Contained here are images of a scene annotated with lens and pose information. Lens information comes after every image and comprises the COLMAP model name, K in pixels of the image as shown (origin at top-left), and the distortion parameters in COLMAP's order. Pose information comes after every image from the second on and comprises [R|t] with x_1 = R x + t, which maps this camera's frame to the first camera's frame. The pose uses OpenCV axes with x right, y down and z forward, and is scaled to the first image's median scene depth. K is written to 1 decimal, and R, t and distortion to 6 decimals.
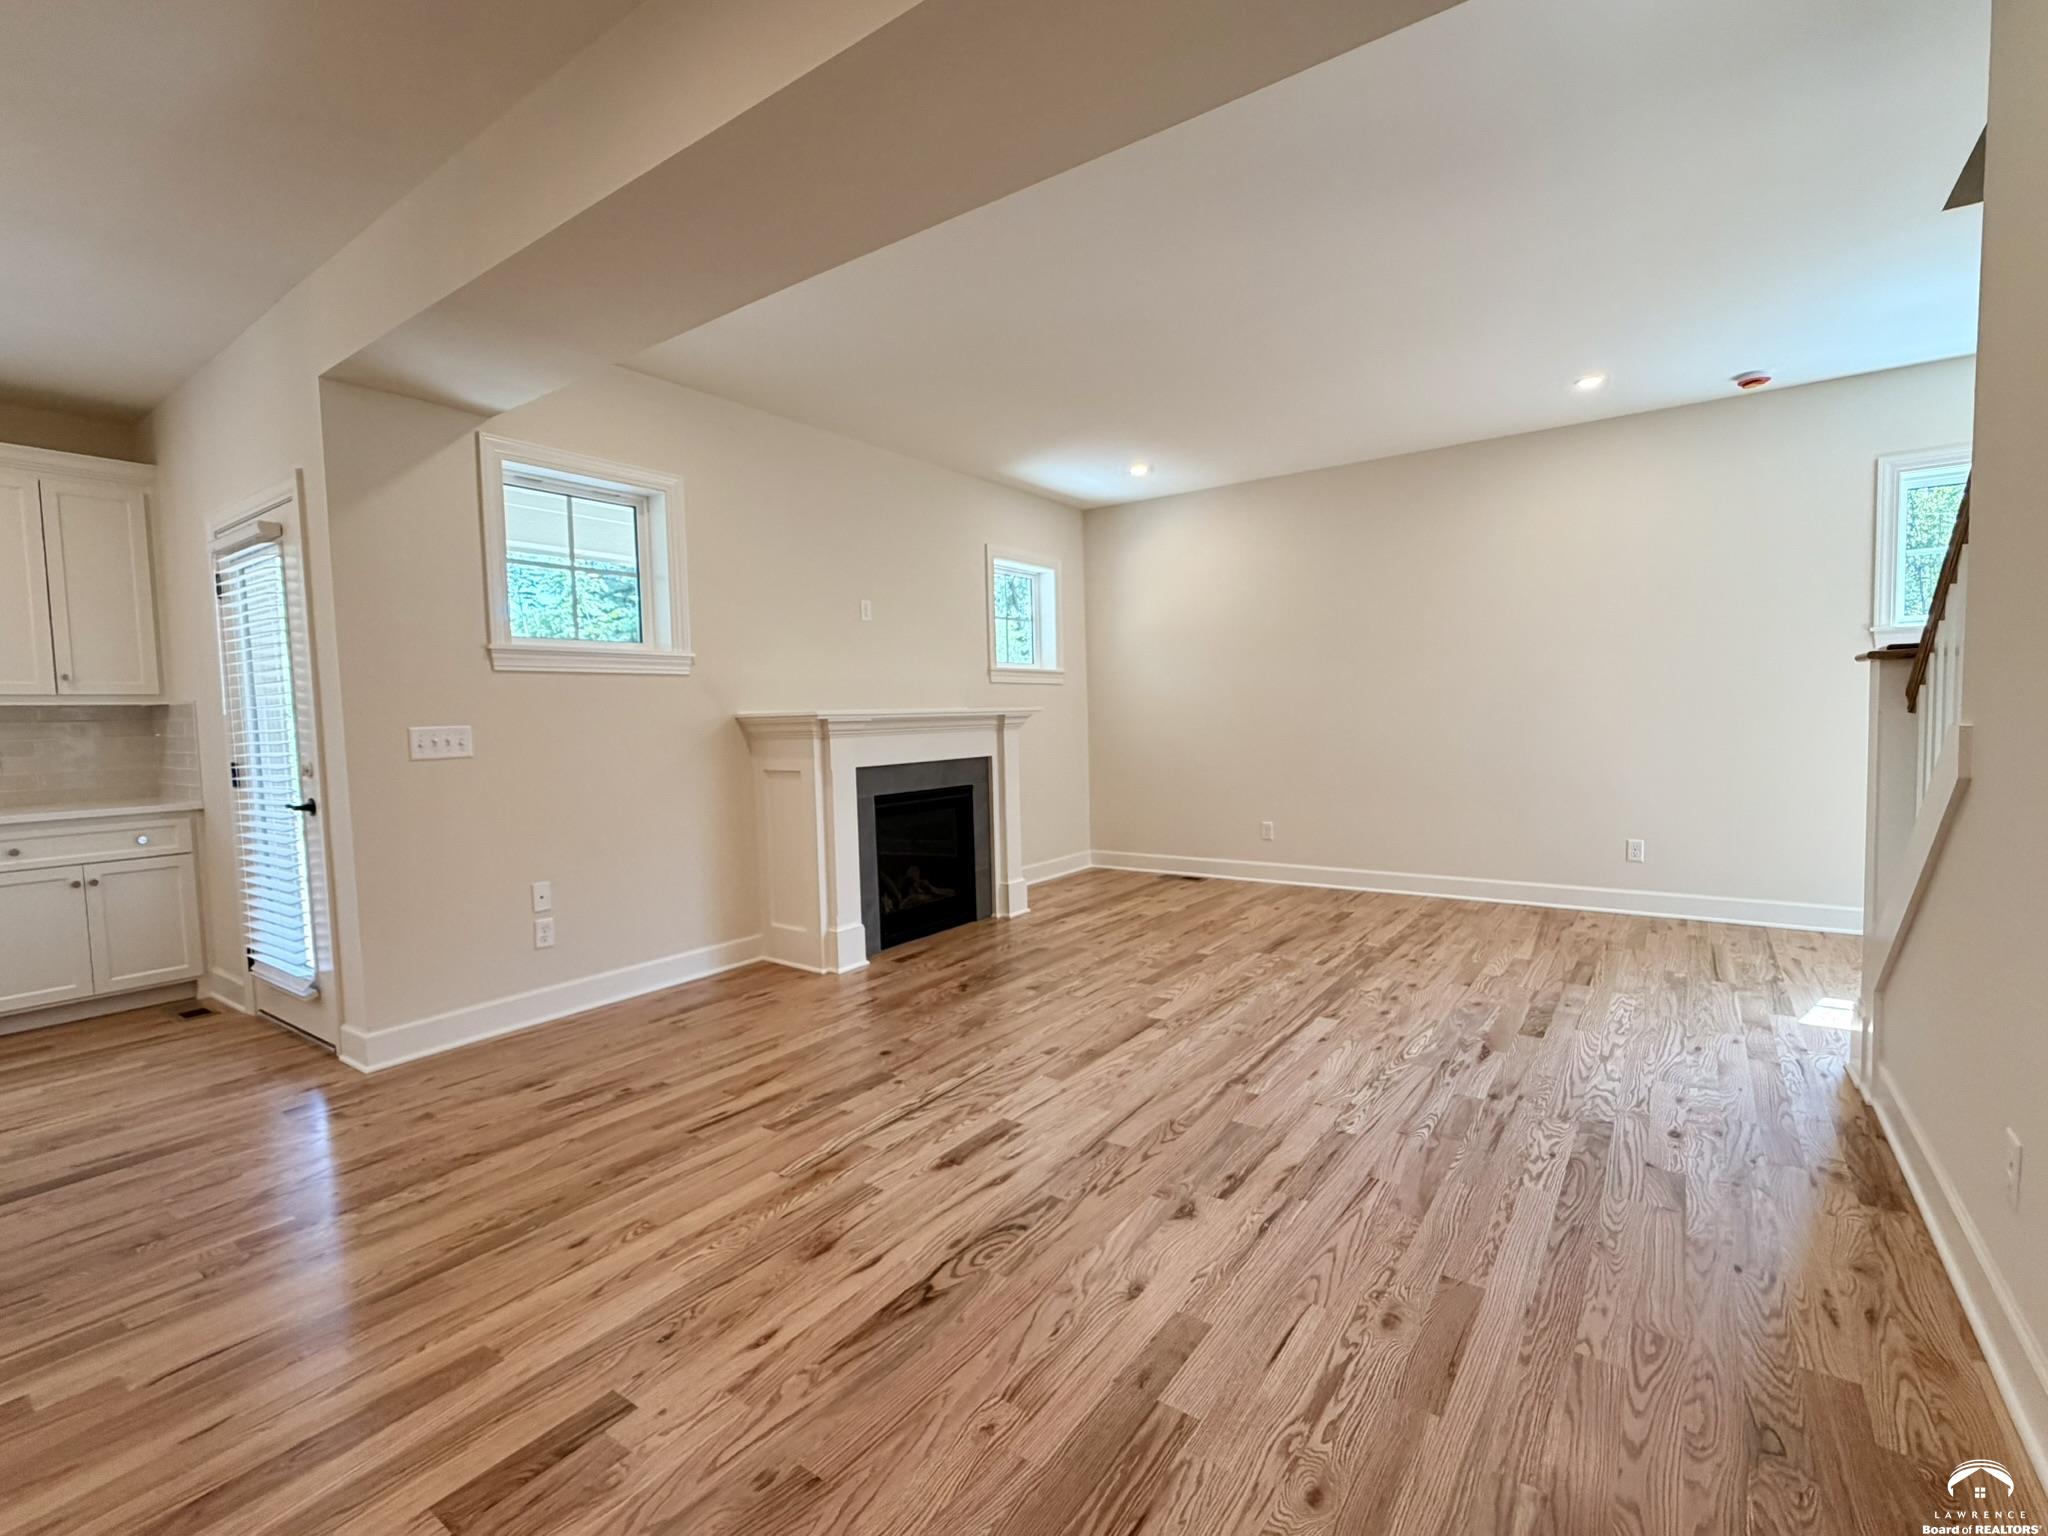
lens RADIAL K [[923.9, 0, 1022.9], [0, 923.9, 772.7], [0, 0, 1]] dist [-0.004672, -0.000993]
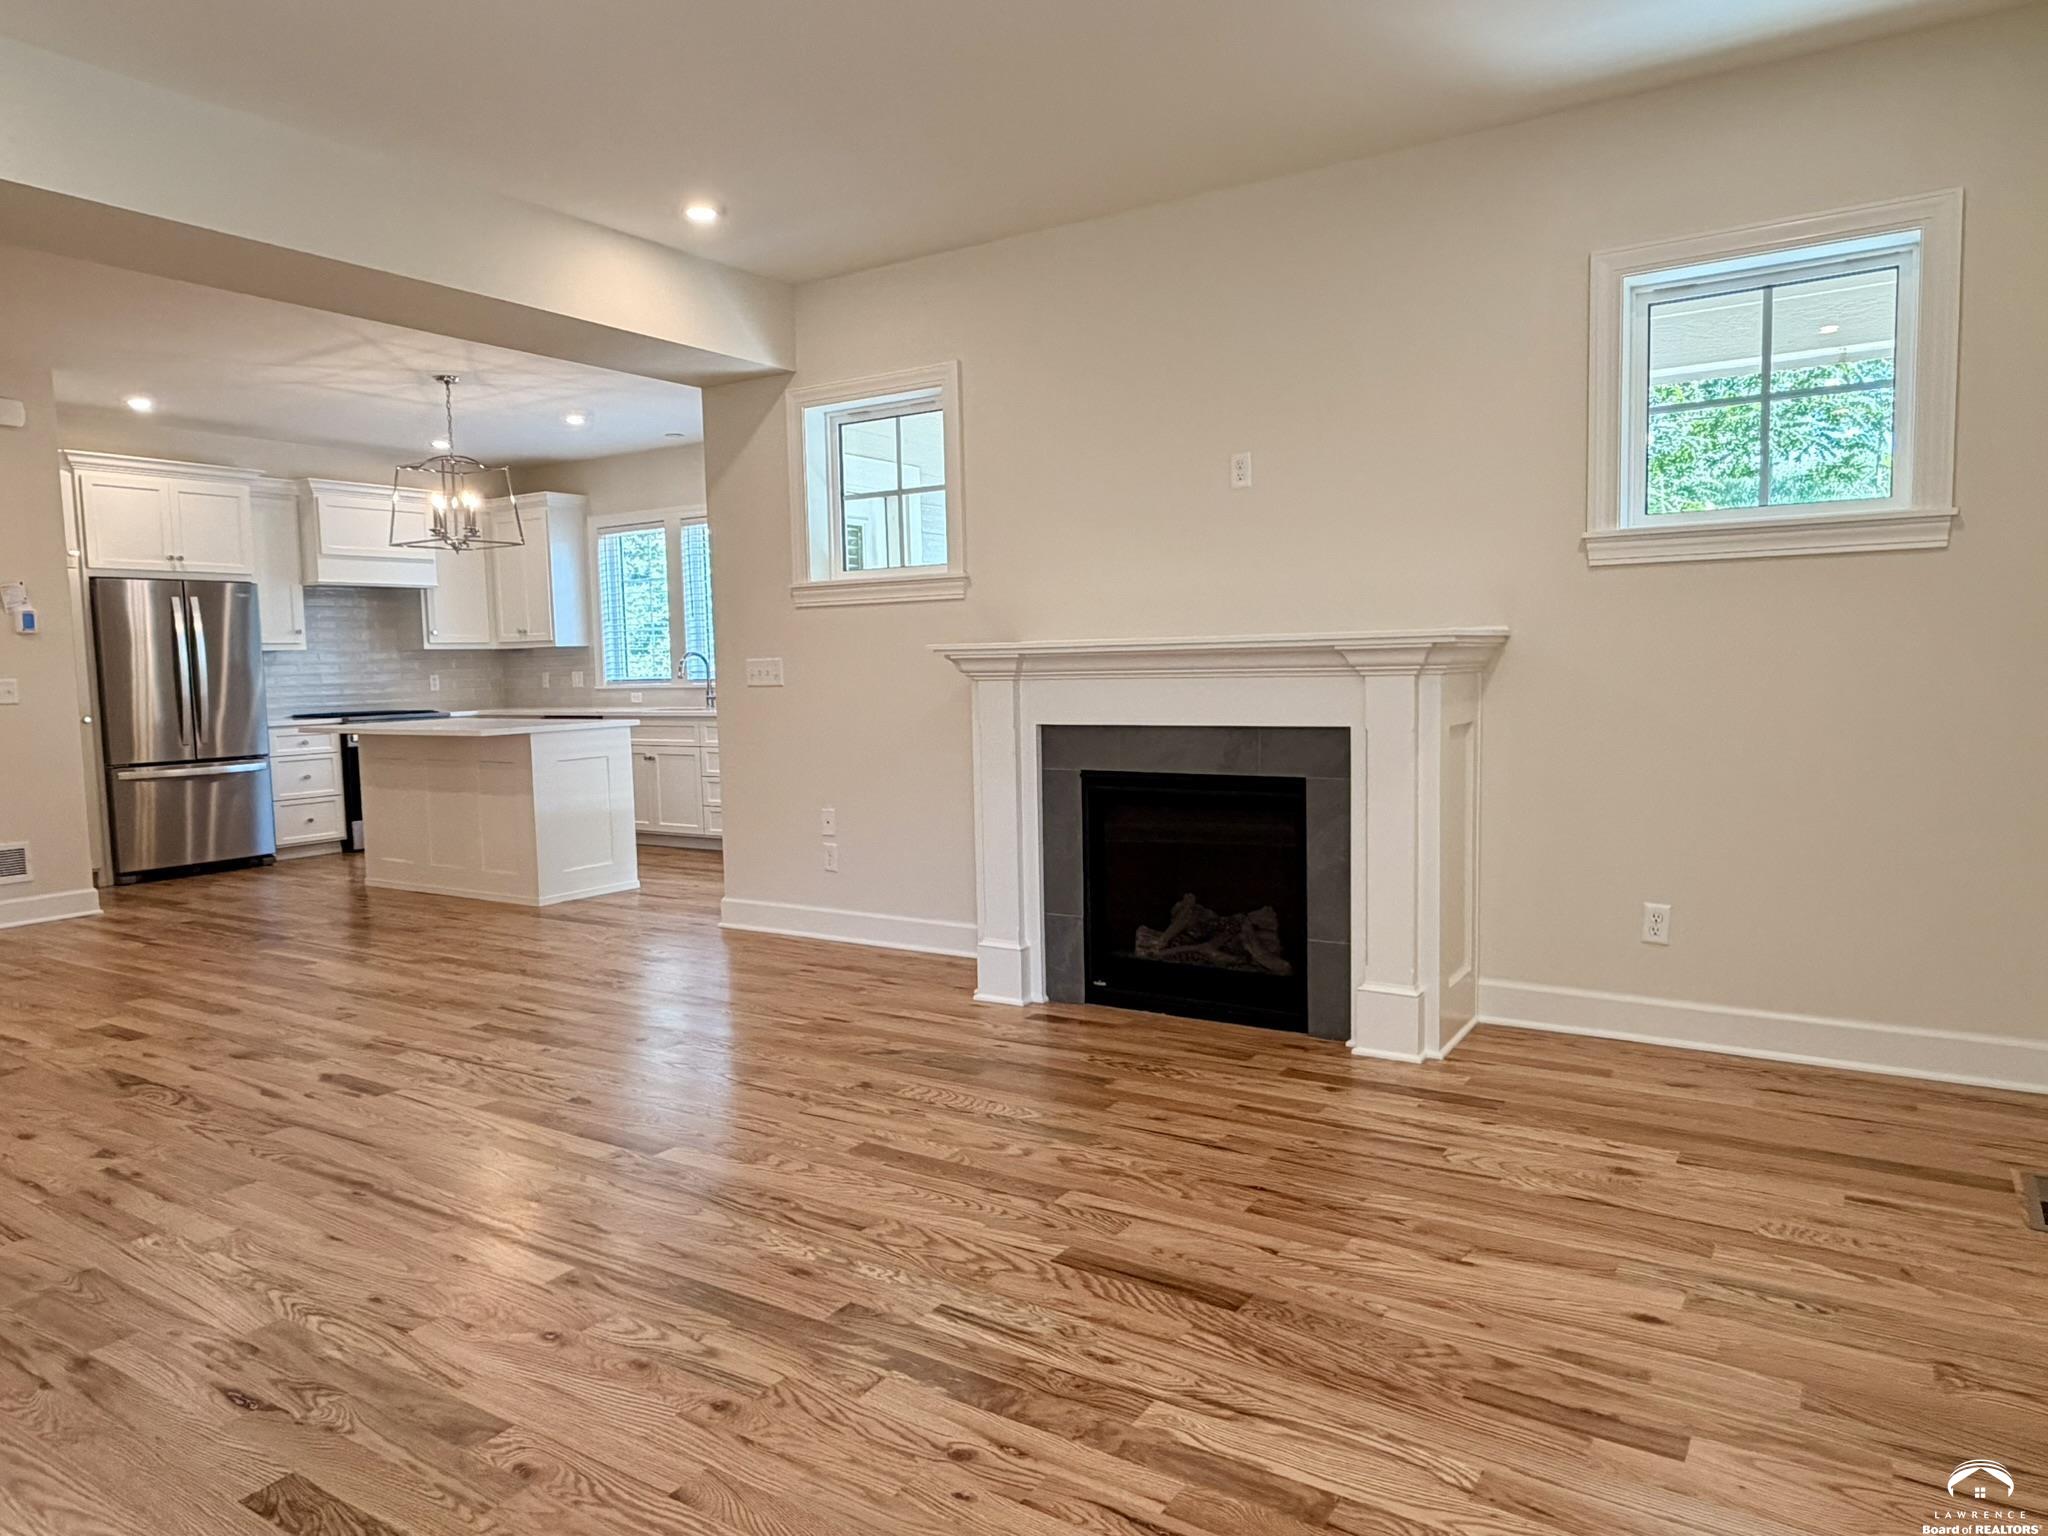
lens RADIAL K [[1358.0, 0, 1063.8], [0, 1358.0, 757.1], [0, 0, 1]] dist [-0.013929, 0.006675]
pose [[0.057500, 0.097248, -0.993598, 0.916324], [-0.042716, 0.994573, 0.094872, -0.086666], [0.997431, 0.036988, 0.061342, 1.054898]]
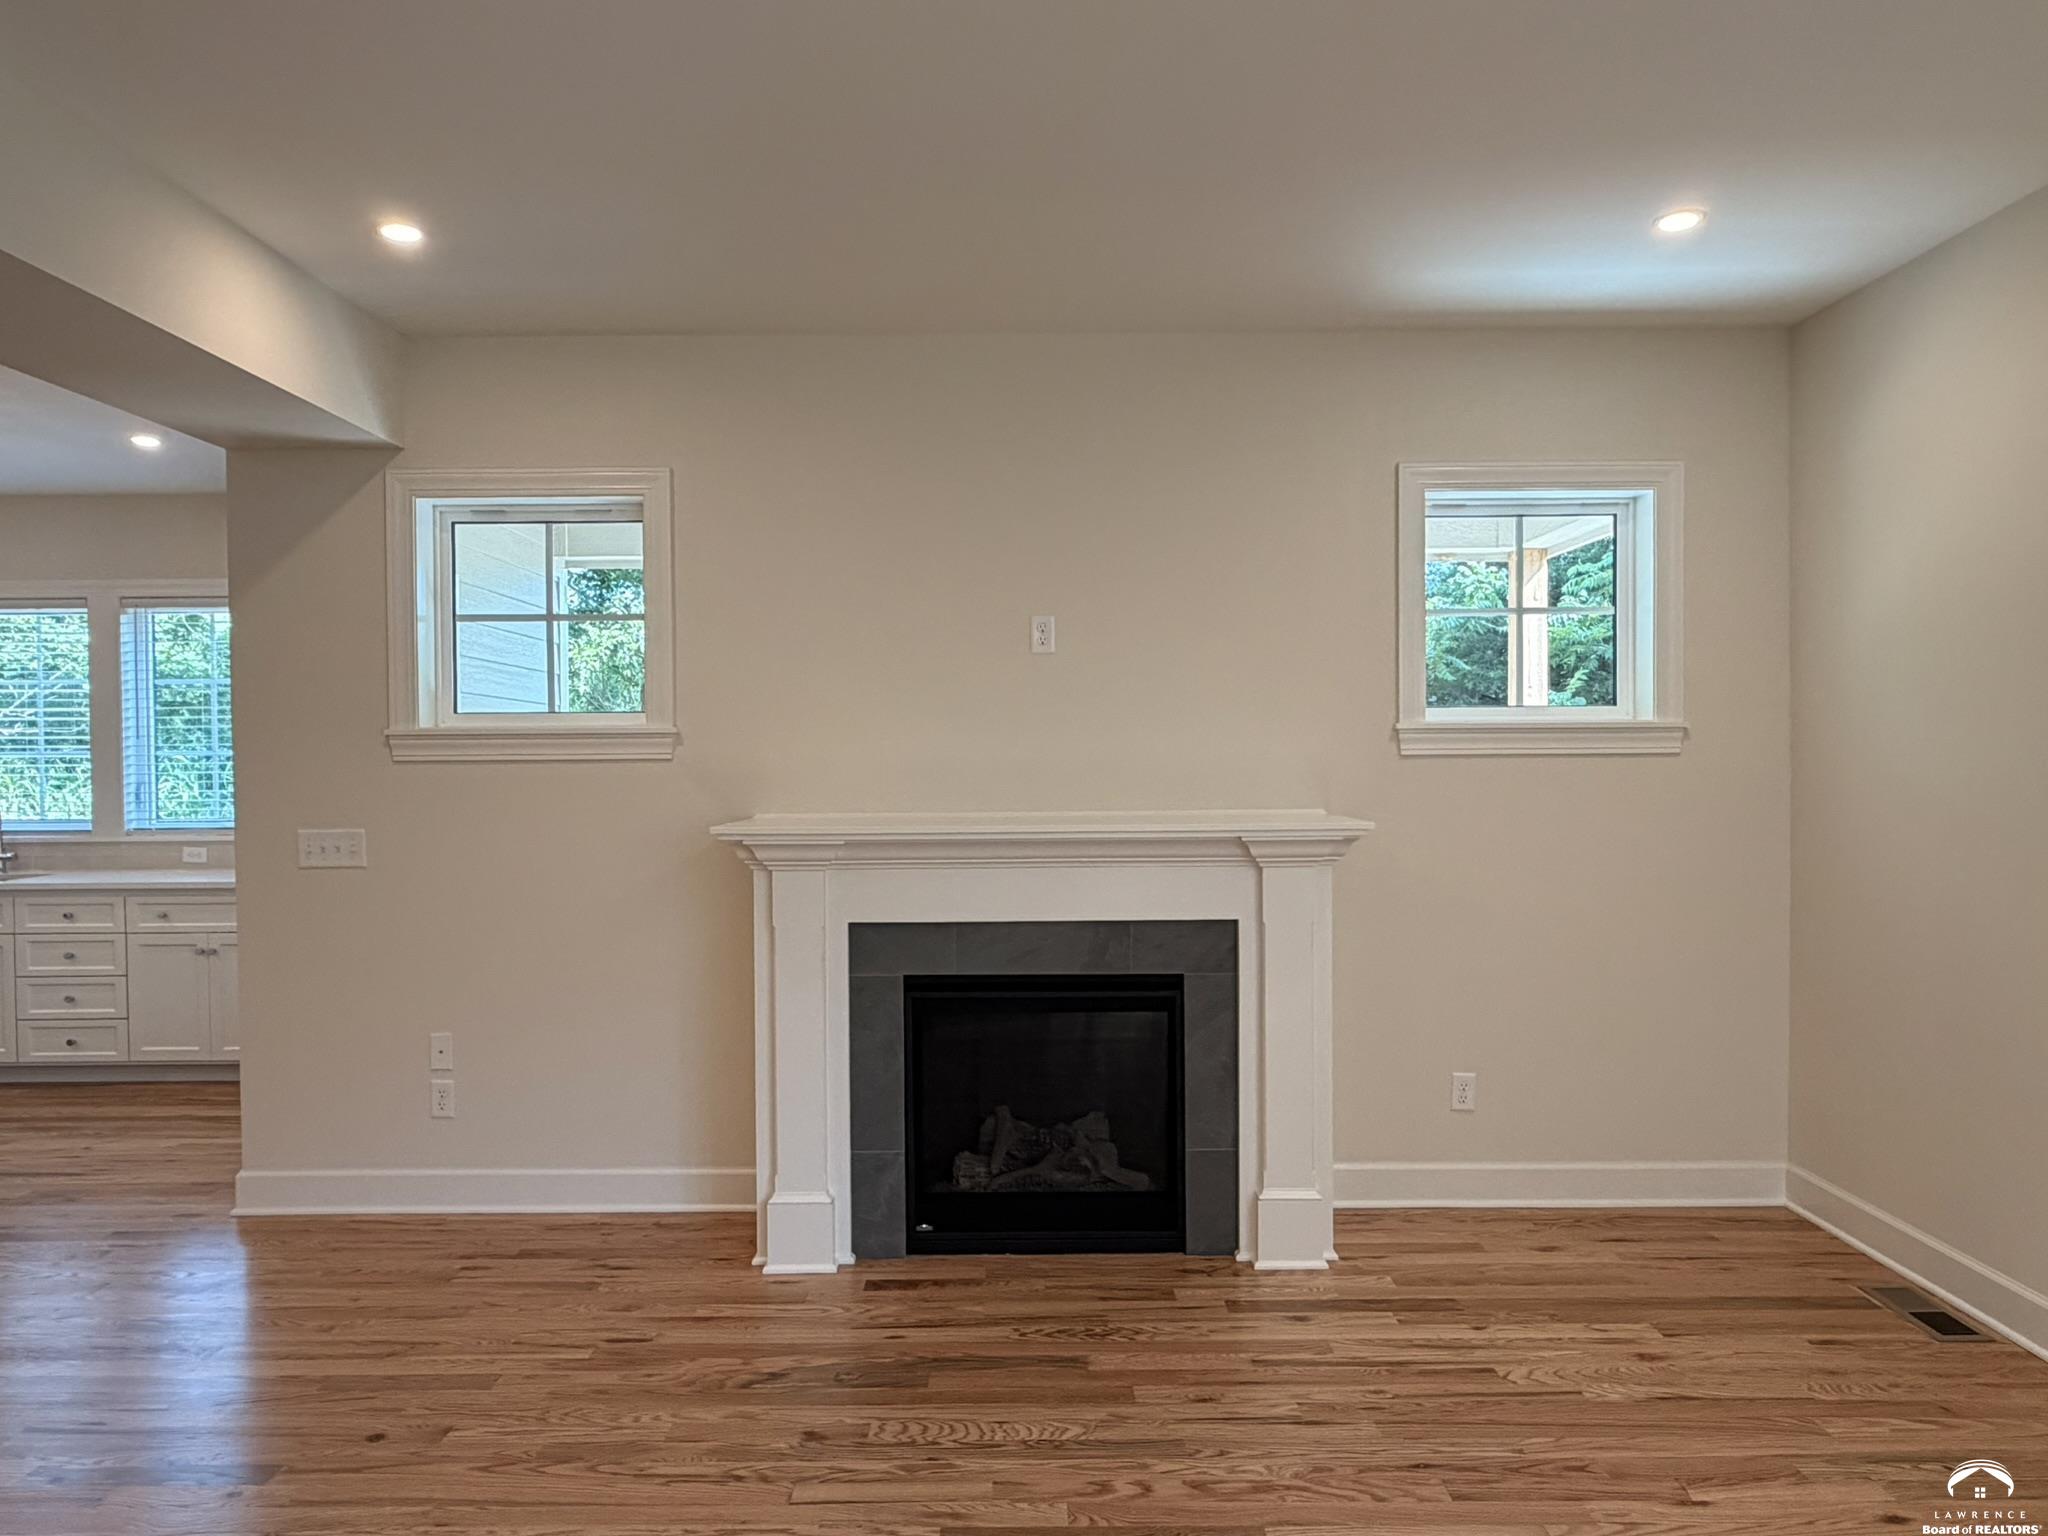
lens RADIAL K [[1358.0, 0, 1014.3], [0, 1358.0, 783.0], [0, 0, 1]] dist [-0.013929, 0.006675]
pose [[0.586237, 0.035348, -0.809368, 0.613249], [-0.062178, 0.998064, -0.001447, -0.106942], [0.807750, 0.051173, 0.587300, 0.645033]]
